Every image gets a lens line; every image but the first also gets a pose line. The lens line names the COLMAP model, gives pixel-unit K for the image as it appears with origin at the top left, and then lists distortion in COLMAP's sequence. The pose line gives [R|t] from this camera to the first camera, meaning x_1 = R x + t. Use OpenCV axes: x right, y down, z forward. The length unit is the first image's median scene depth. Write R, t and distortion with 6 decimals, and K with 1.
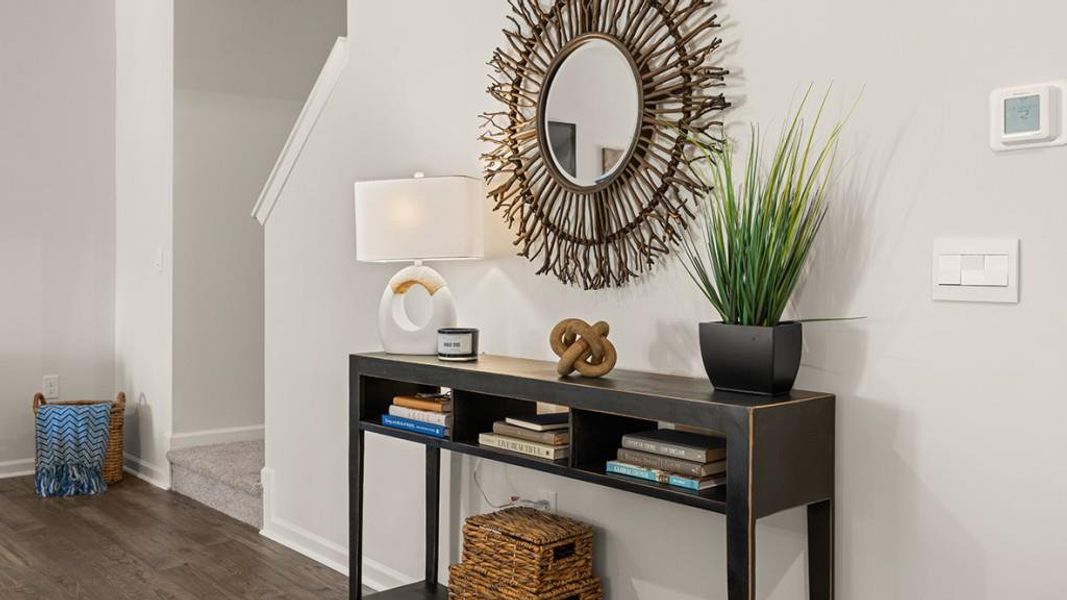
lens RADIAL K [[1040.3, 0, 533.5], [0, 1040.3, 300.0], [0, 0, 1]] dist [-0.001445, 0.000904]
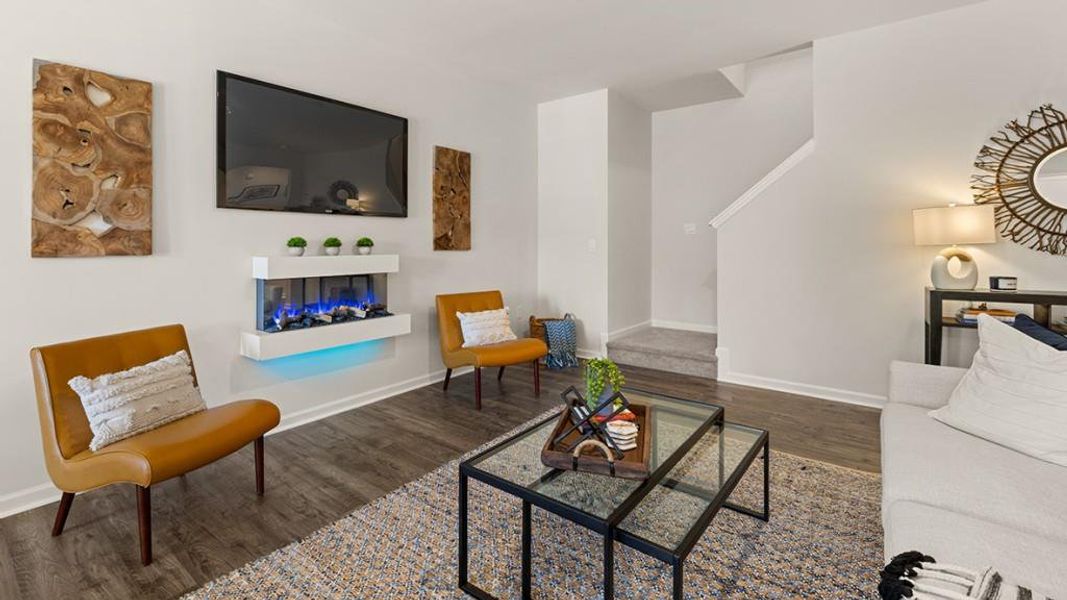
lens RADIAL K [[473.9, 0, 505.9], [0, 473.9, 243.3], [0, 0, 1]] dist [-0.001212, -0.000155]
pose [[0.983092, -0.010380, 0.182820, -1.213063], [0.017418, 0.999166, -0.036933, -0.022585], [-0.182284, 0.039493, 0.982452, 0.233301]]
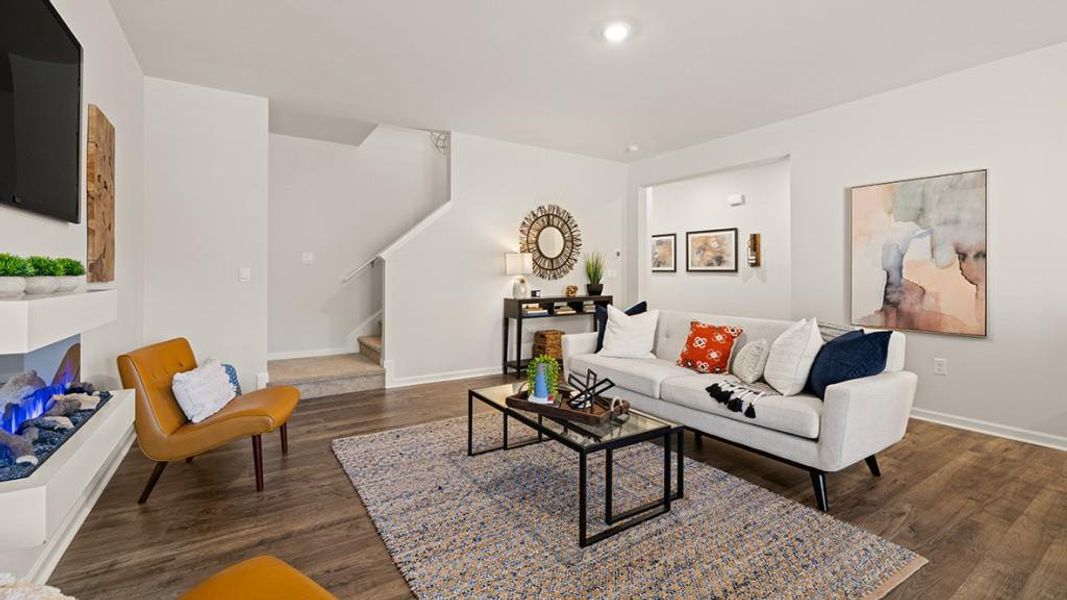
lens RADIAL K [[453.7, 0, 530.2], [0, 453.7, 271.9], [0, 0, 1]] dist [-0.001754, -0.000219]
pose [[0.134731, -0.004944, 0.990870, -1.814762], [0.034904, 0.999391, 0.000241, -0.046216], [-0.990267, 0.034553, 0.134821, 0.759992]]
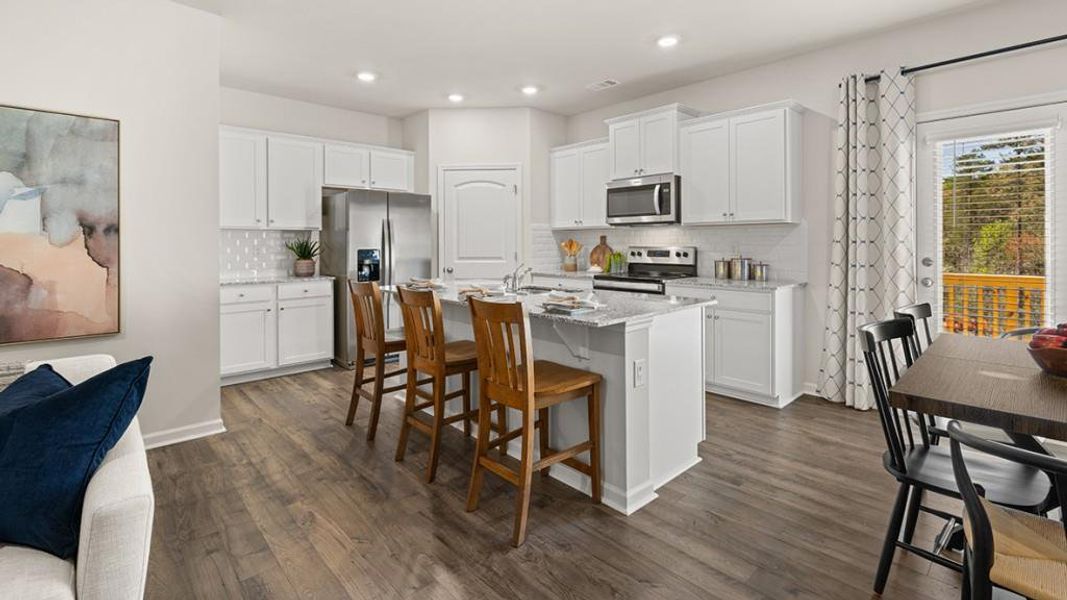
lens RADIAL K [[478.1, 0, 533.6], [0, 478.1, 243.9], [0, 0, 1]] dist [-0.008377, 0.000893]
pose [[-0.999237, -0.002777, -0.038947, -1.333760], [-0.004188, 0.999336, 0.036194, -0.056630], [0.038820, 0.036330, -0.998586, 0.748897]]
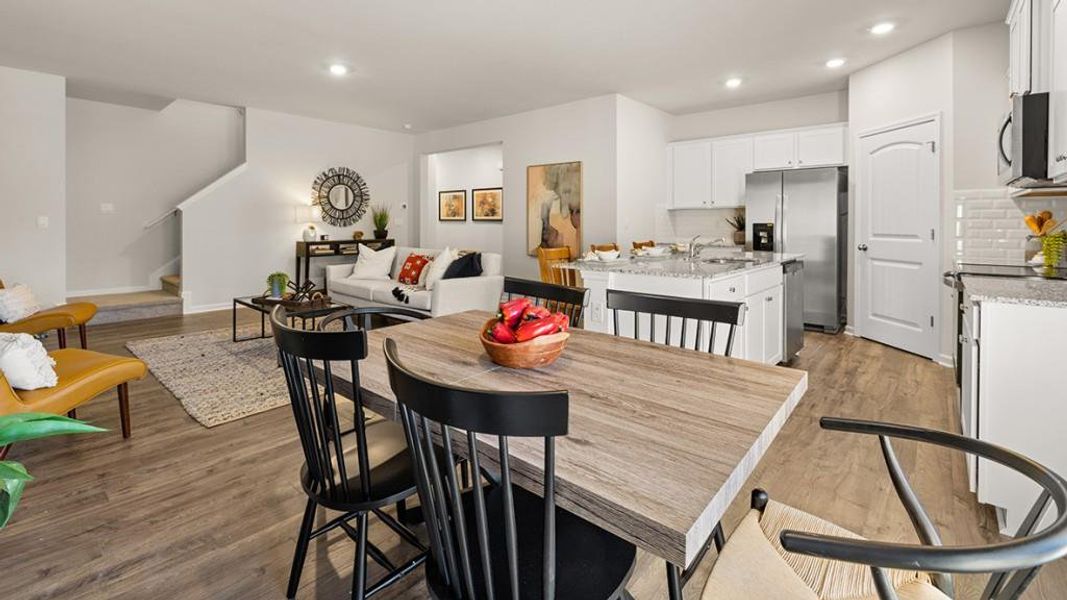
lens RADIAL K [[464.3, 0, 531.0], [0, 464.3, 226.1], [0, 0, 1]] dist [-0.000140, -0.000246]
pose [[-0.136575, -0.016542, 0.990492, -2.472351], [0.031138, 0.999295, 0.020982, -0.033739], [-0.990140, 0.033707, -0.135963, 0.281443]]
